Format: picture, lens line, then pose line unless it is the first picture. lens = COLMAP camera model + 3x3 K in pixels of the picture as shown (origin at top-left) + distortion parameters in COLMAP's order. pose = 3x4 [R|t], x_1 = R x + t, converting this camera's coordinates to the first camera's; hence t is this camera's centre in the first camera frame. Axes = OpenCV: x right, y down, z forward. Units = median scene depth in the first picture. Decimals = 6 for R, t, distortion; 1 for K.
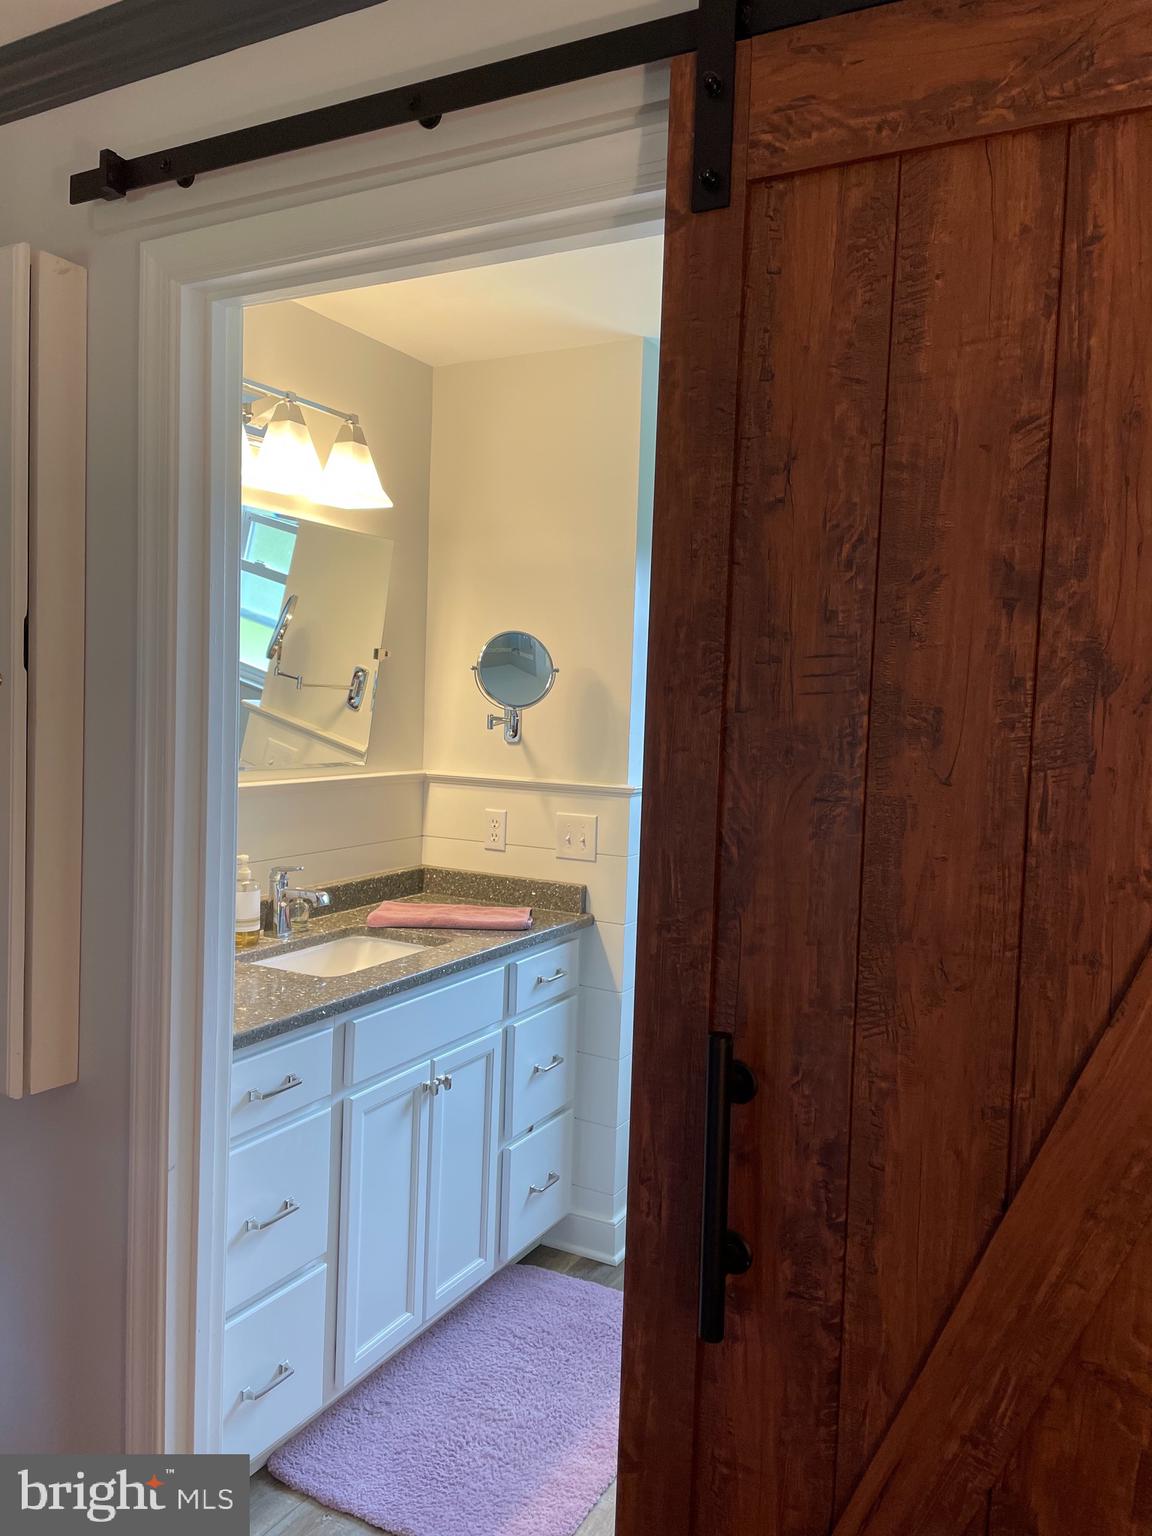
lens RADIAL K [[1159.2, 0, 582.1], [0, 1159.2, 769.0], [0, 0, 1]] dist [0.067499, -0.097028]
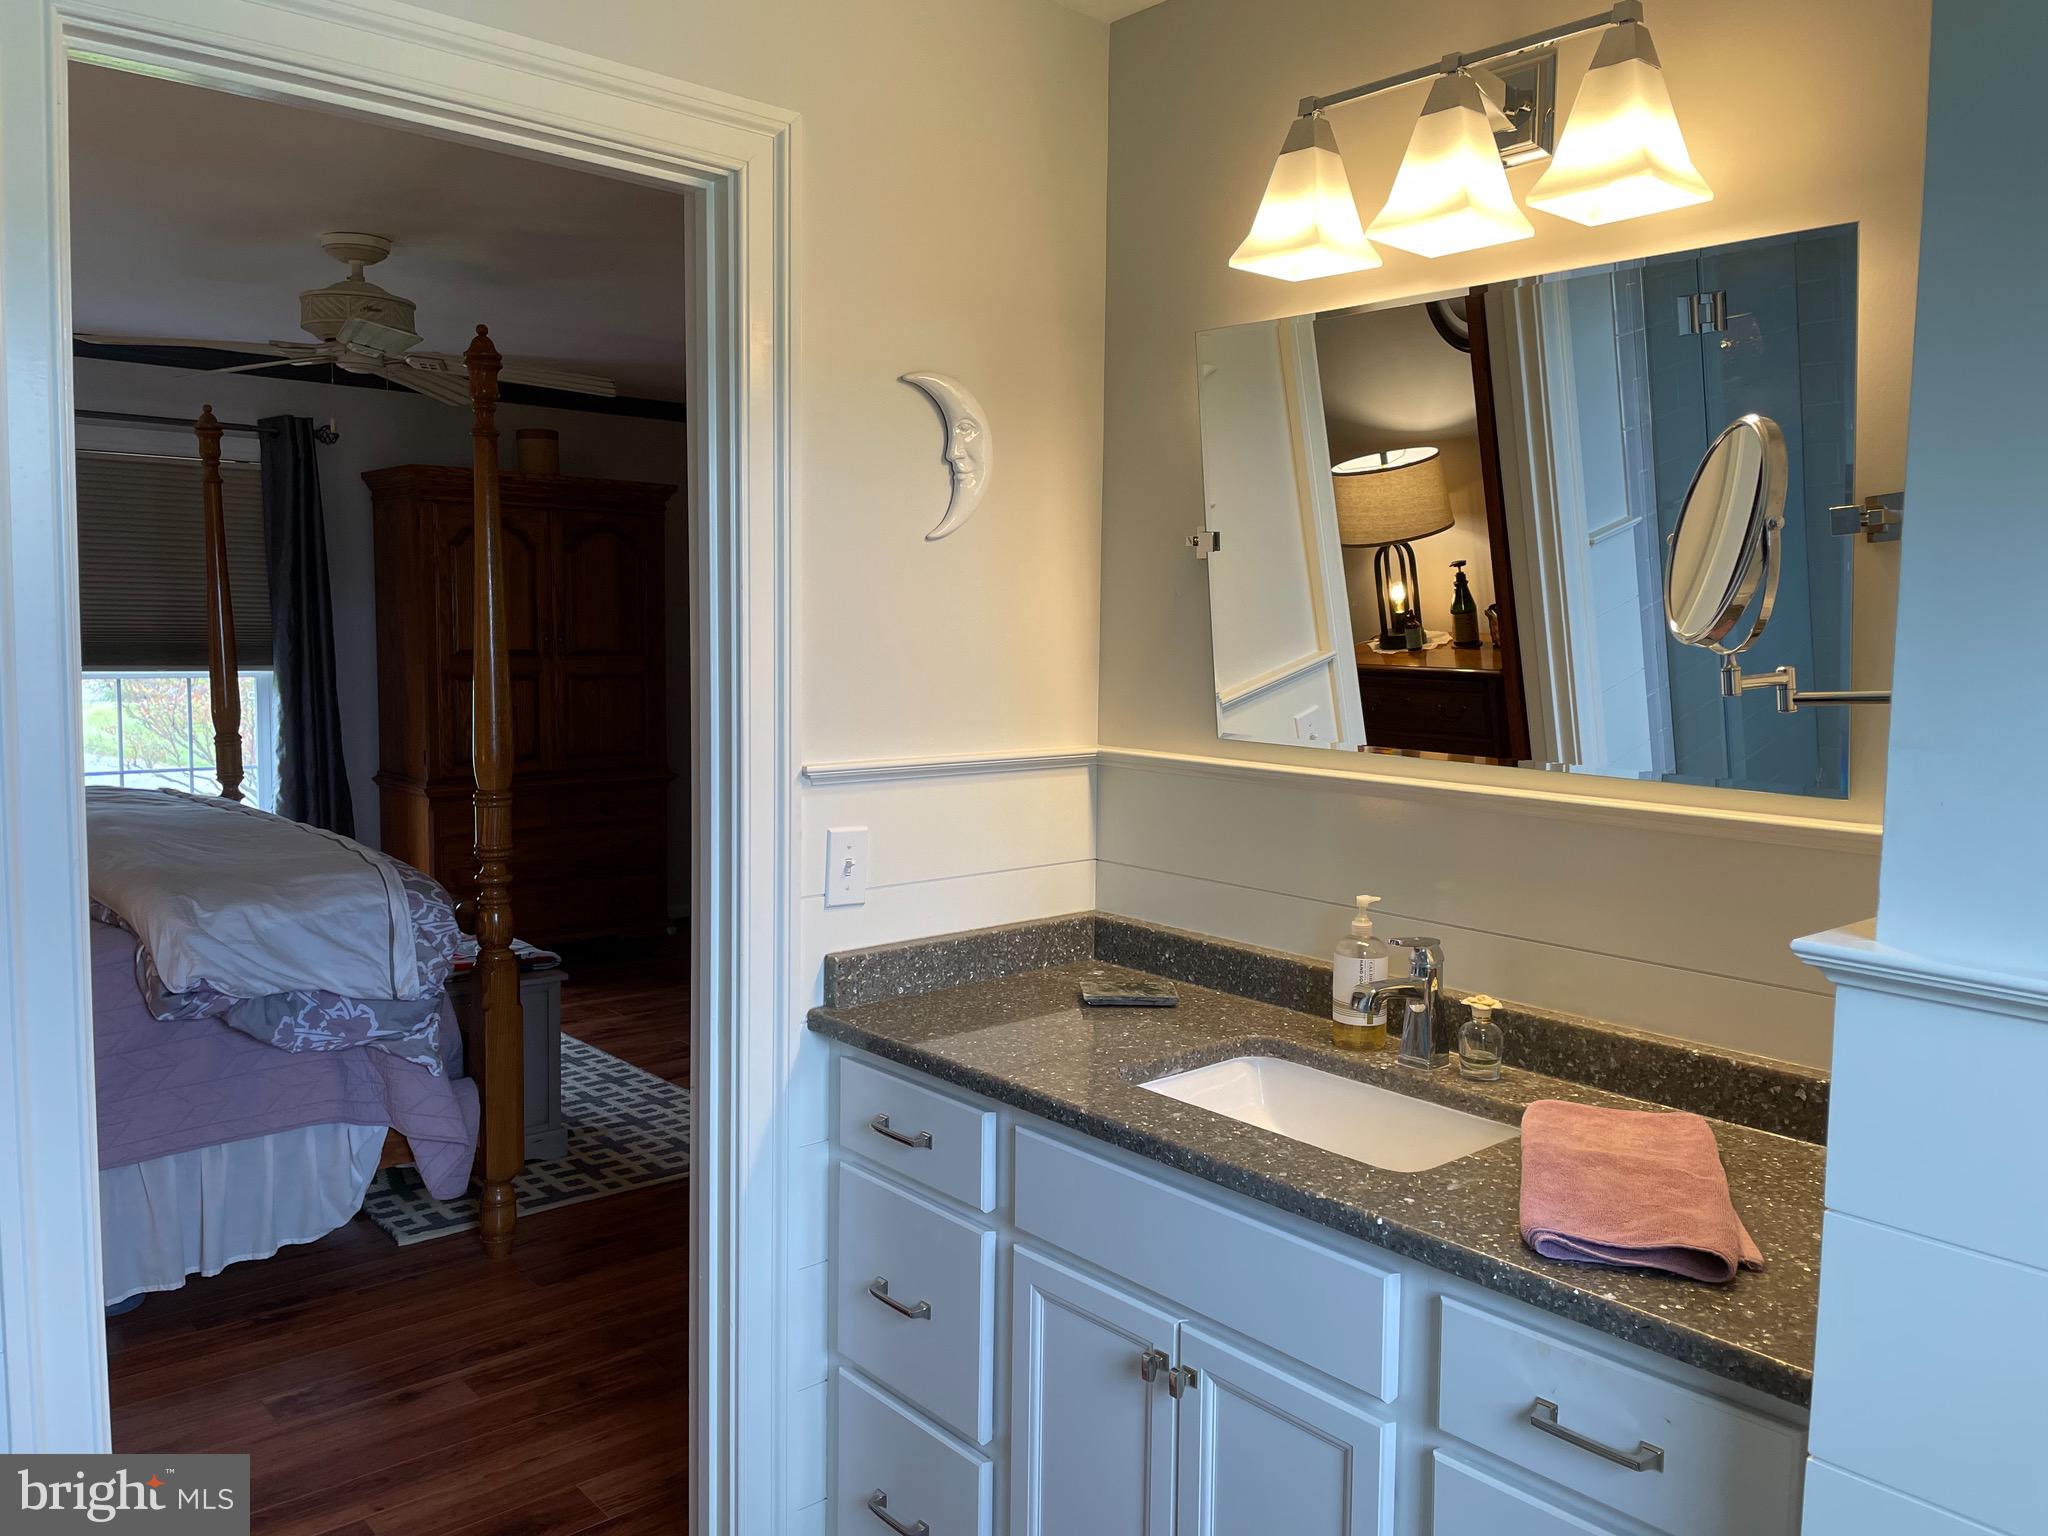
lens RADIAL K [[1545.6, 0, 1027.3], [0, 1545.6, 754.0], [0, 0, 1]] dist [0.067499, -0.097028]
pose [[-0.347474, 0.045694, -0.936576, 0.525748], [-0.087578, 0.992865, 0.080932, -0.048272], [0.933591, 0.110145, -0.340993, 1.147062]]
